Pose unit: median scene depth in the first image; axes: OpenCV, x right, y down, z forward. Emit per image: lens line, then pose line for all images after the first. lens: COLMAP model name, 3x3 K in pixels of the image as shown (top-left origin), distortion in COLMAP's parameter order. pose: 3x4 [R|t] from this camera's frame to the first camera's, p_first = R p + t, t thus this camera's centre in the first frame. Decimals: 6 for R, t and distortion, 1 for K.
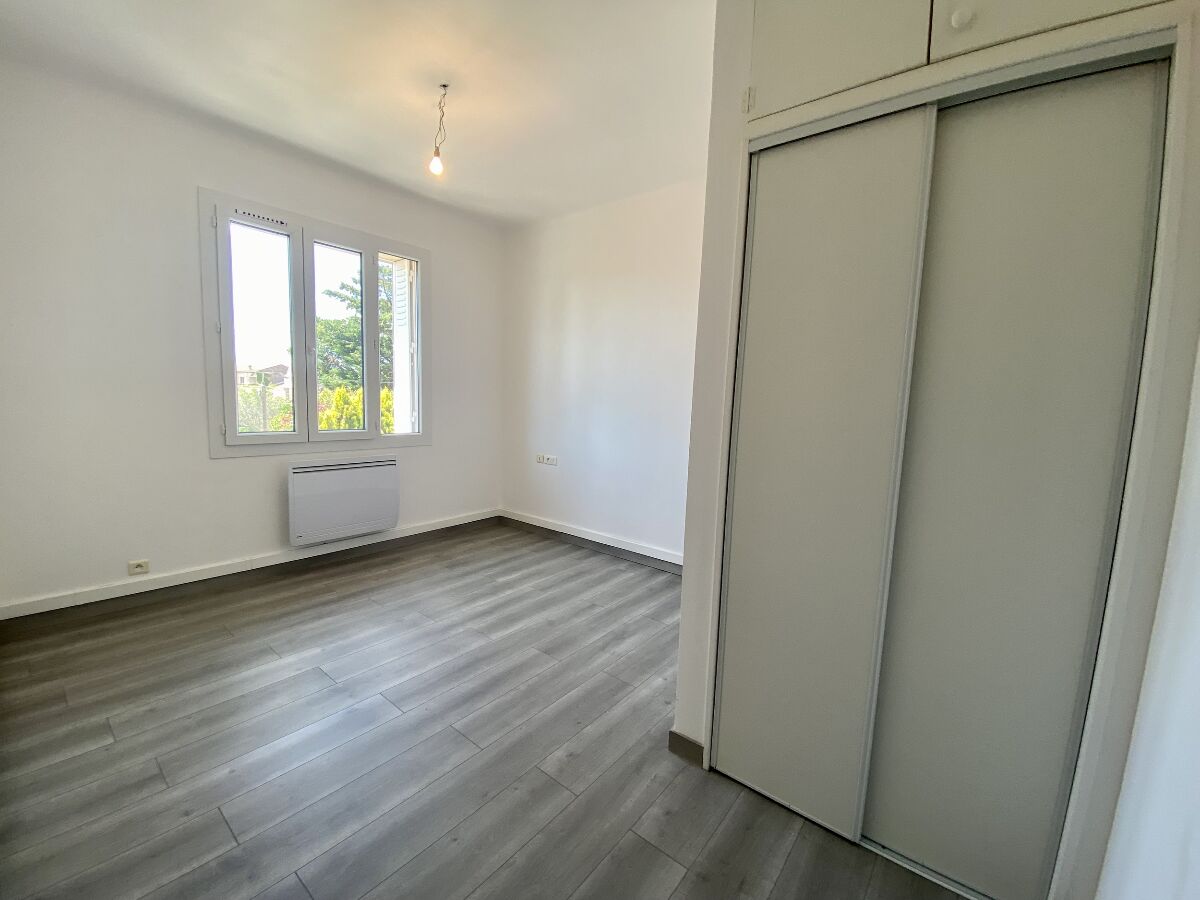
lens RADIAL K [[491.6, 0, 601.5], [0, 491.6, 448.2], [0, 0, 1]] dist [-0.028670, -0.000287]
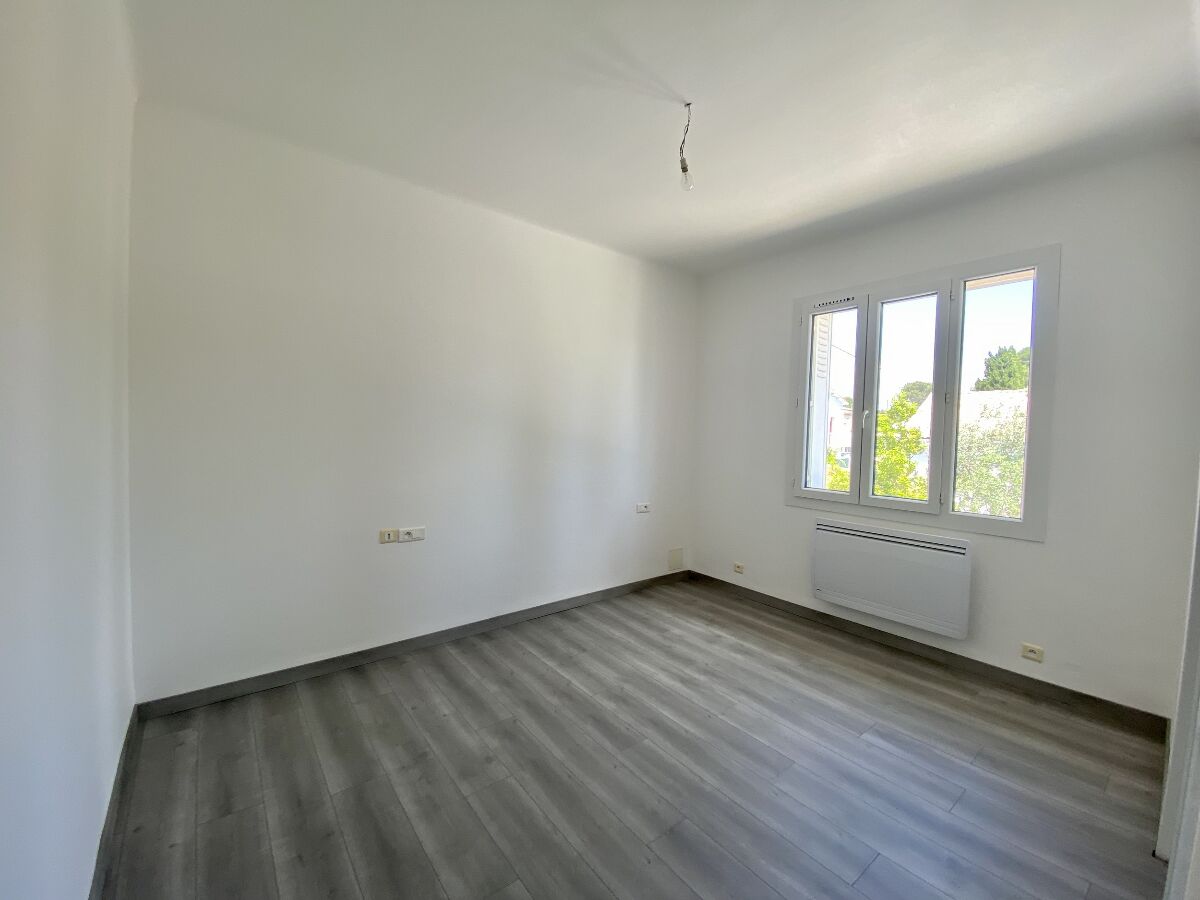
lens RADIAL K [[491.6, 0, 601.5], [0, 491.6, 448.2], [0, 0, 1]] dist [-0.028670, -0.000287]
pose [[-0.276581, -0.048945, -0.959743, 0.500382], [-0.163289, 0.986573, -0.003256, -0.036266], [0.947016, 0.155815, -0.280860, 0.775428]]
